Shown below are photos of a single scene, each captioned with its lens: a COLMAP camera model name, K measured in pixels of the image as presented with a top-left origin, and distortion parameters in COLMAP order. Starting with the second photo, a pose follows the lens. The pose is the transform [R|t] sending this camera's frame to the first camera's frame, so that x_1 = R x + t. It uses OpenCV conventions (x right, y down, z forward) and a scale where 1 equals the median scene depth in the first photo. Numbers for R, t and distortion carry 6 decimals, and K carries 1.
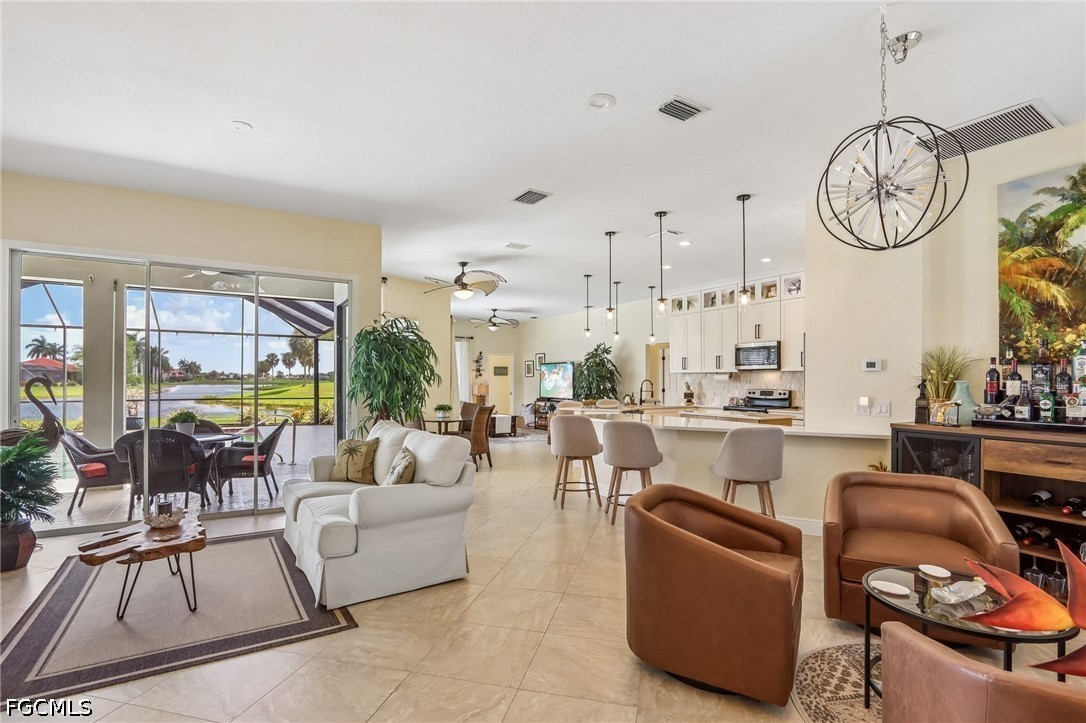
lens RADIAL K [[514.1, 0, 545.0], [0, 514.1, 367.5], [0, 0, 1]] dist [-0.017599, 0.000541]
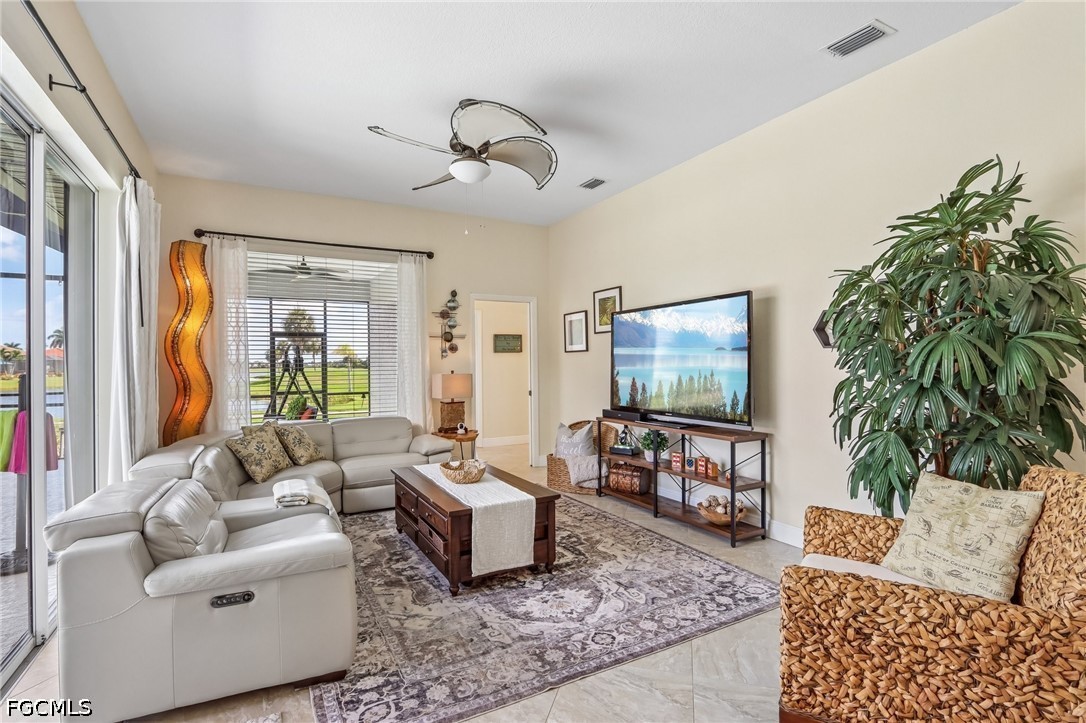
lens RADIAL K [[514.1, 0, 519.1], [0, 514.1, 360.4], [0, 0, 1]] dist [-0.017599, 0.000541]
pose [[0.996577, -0.010659, -0.081978, -0.043882], [0.011817, 0.999837, 0.013655, 0.019702], [0.081819, -0.014577, 0.996541, 0.630058]]
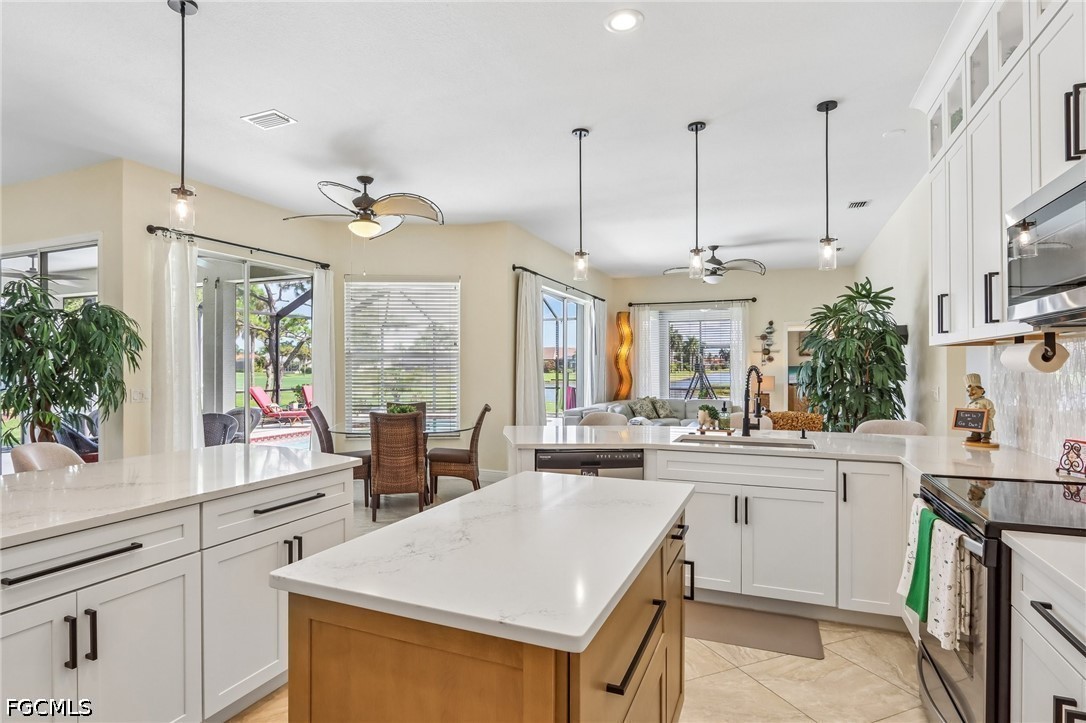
lens RADIAL K [[557.1, 0, 541.6], [0, 557.1, 363.7], [0, 0, 1]] dist [-0.019260, 0.004704]
pose [[0.565460, -0.005044, -0.824761, 0.274178], [0.018532, 0.999807, 0.006591, 0.010833], [0.824568, -0.019011, 0.565444, 0.420542]]
